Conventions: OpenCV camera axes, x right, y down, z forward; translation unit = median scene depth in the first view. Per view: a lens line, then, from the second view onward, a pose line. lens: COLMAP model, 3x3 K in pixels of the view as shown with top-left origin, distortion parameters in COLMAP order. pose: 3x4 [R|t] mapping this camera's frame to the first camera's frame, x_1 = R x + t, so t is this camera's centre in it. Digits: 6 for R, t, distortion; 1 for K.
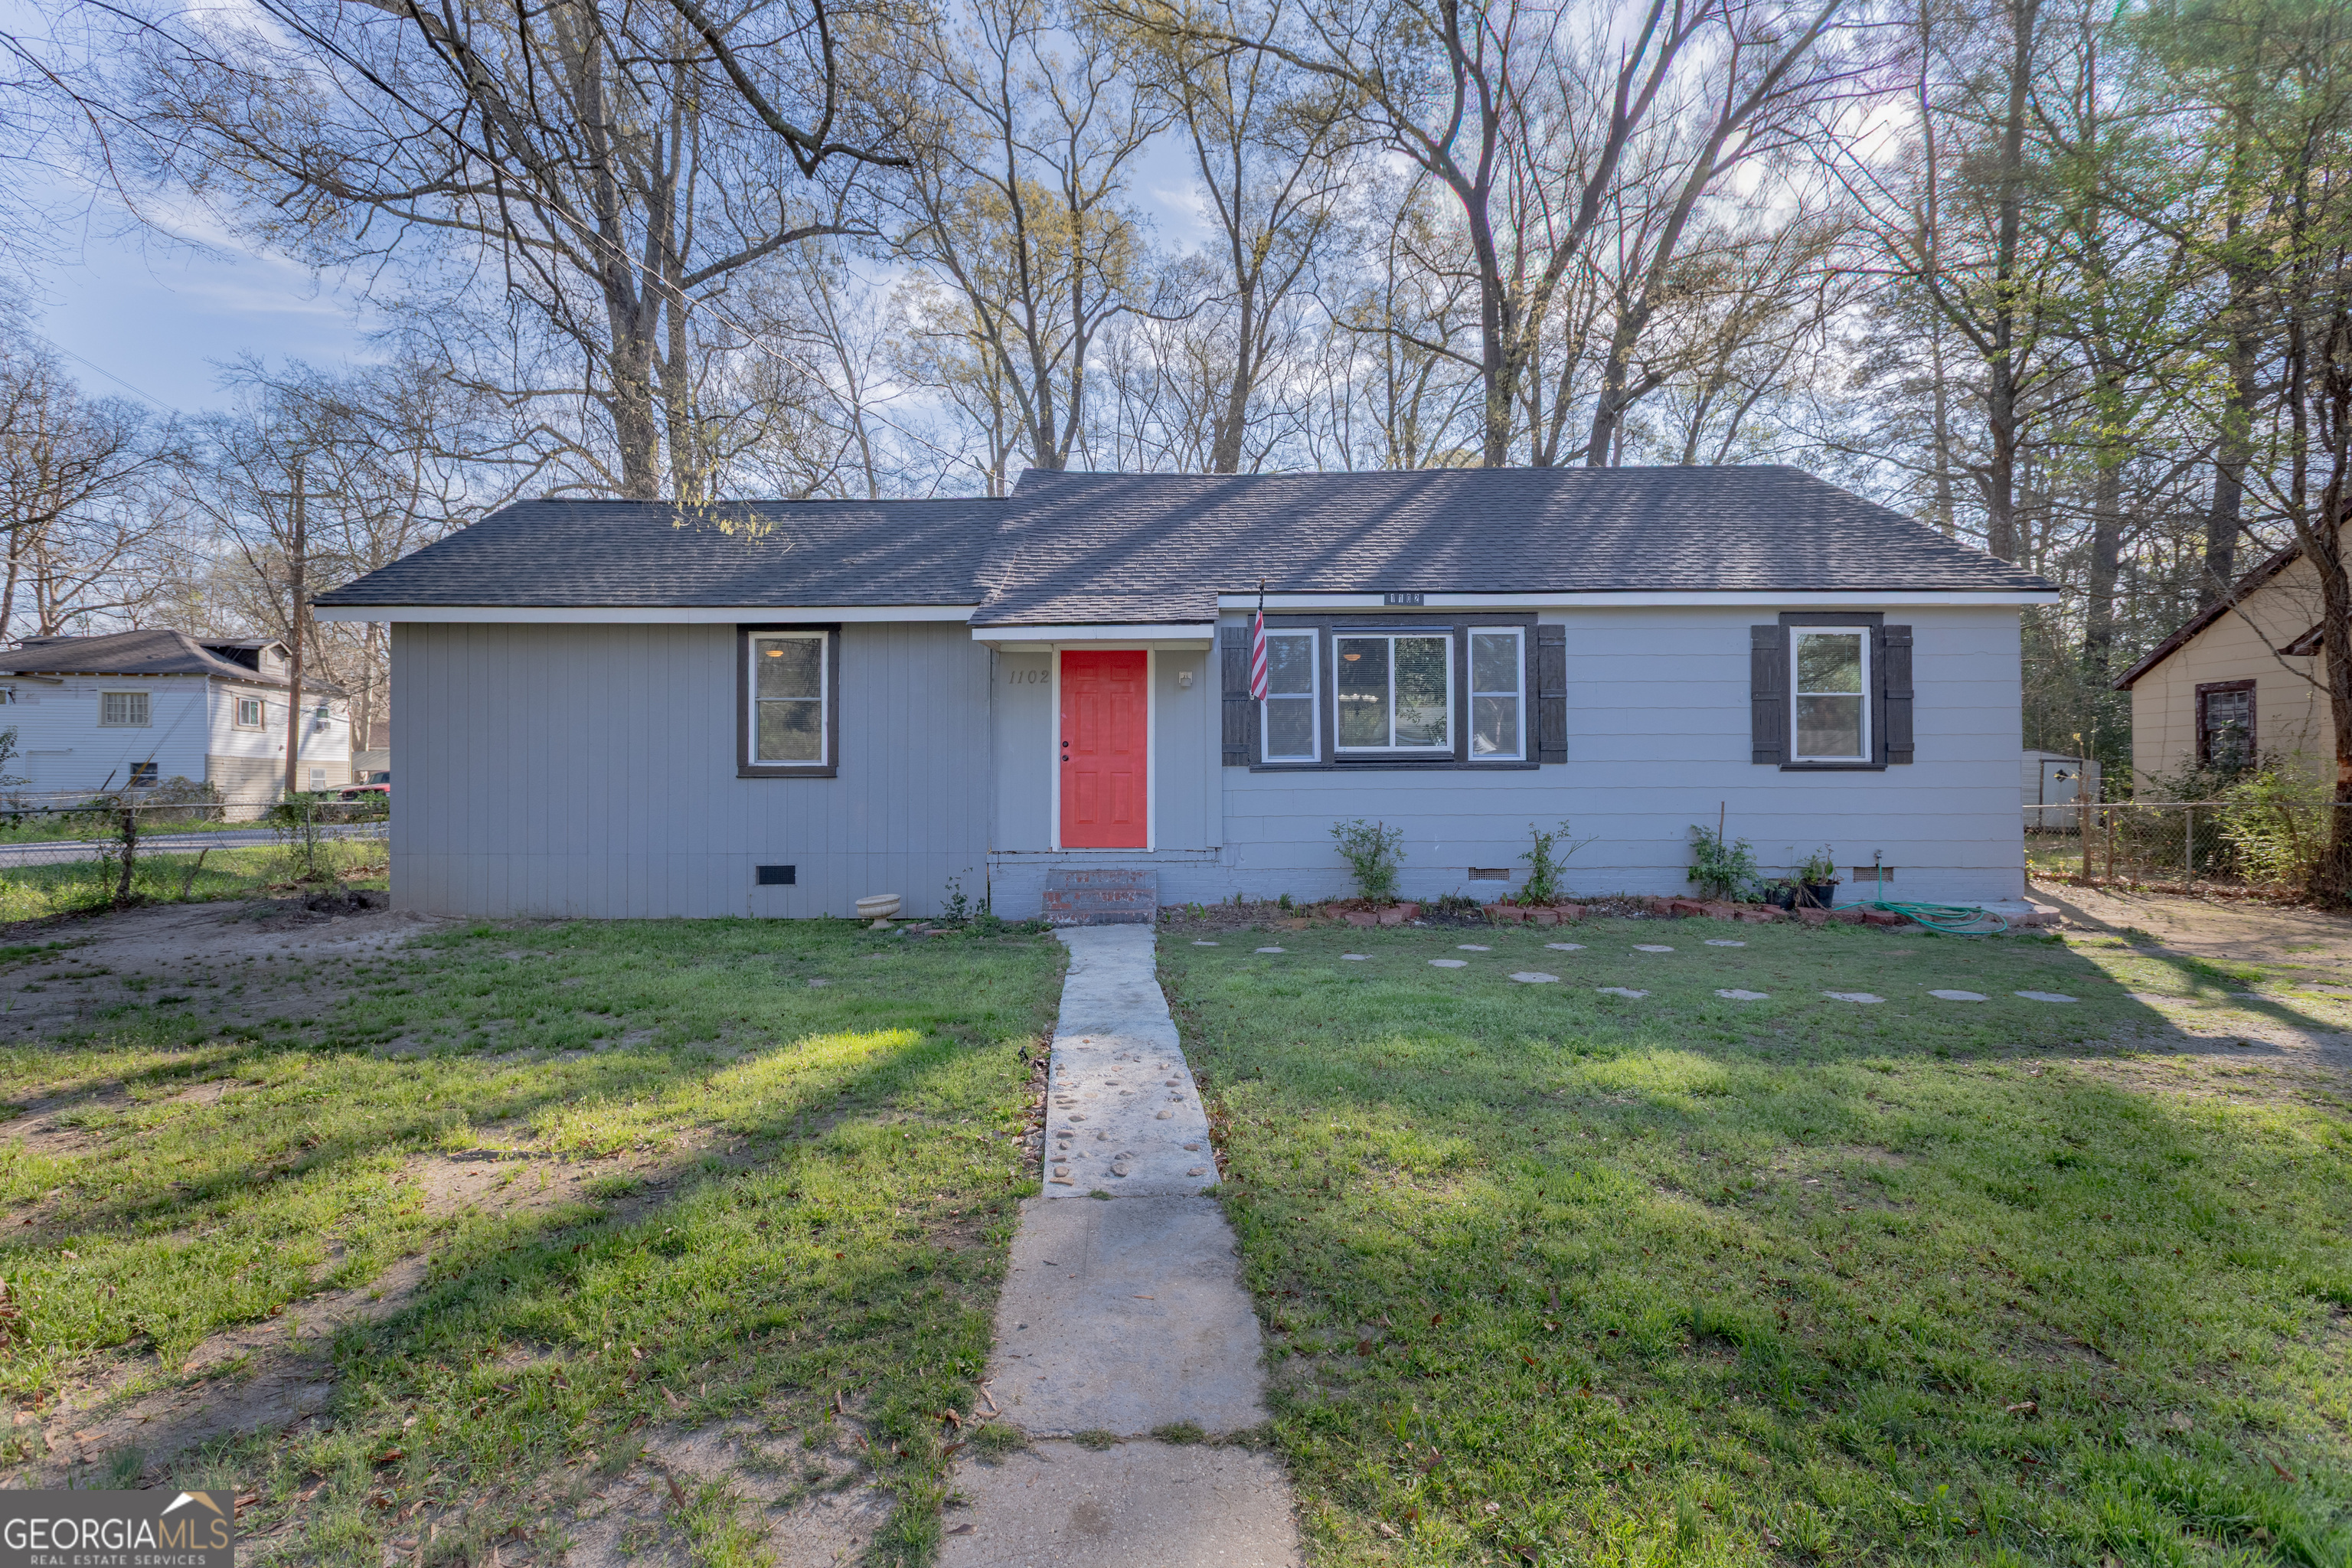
lens RADIAL K [[1052.6, 0, 1162.8], [0, 1052.6, 780.9], [0, 0, 1]] dist [0.002615, -0.001399]
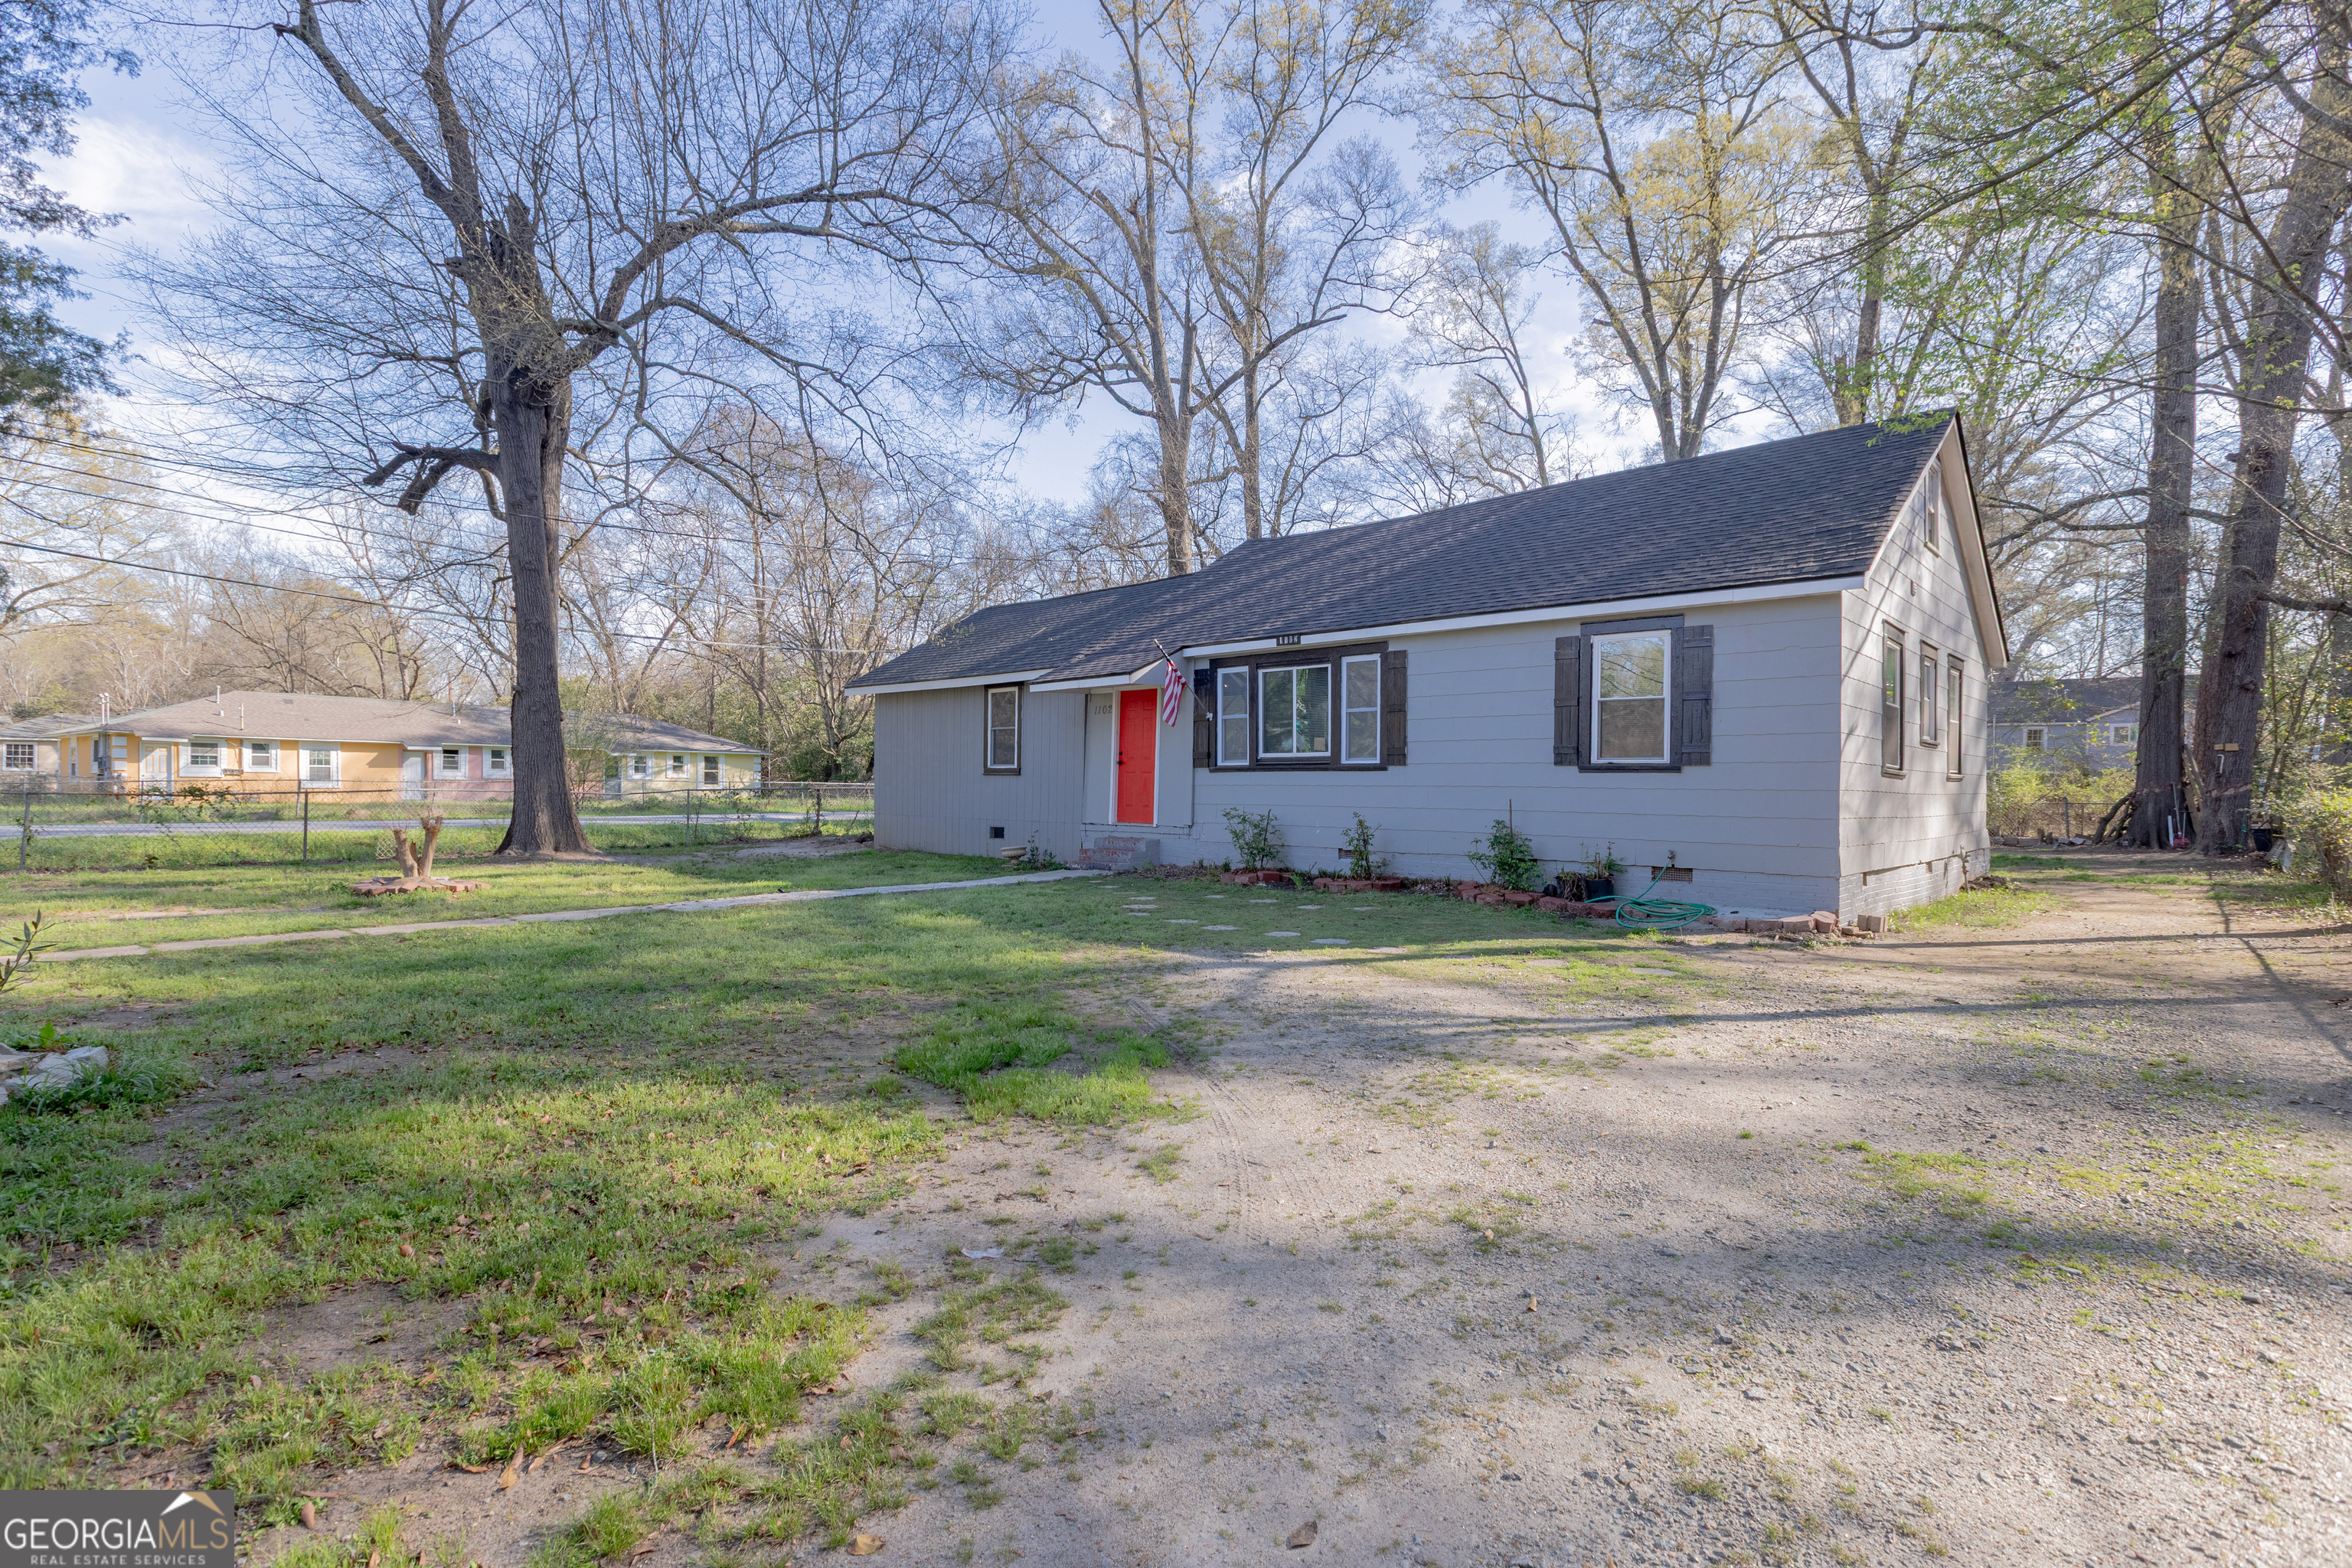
lens RADIAL K [[1052.6, 0, 1162.8], [0, 1052.6, 780.9], [0, 0, 1]] dist [0.002615, -0.001399]
pose [[0.742724, 0.007003, -0.669561, 0.970530], [-0.000882, 0.999955, 0.009480, -0.010014], [0.669597, -0.006451, 0.742697, -0.077444]]
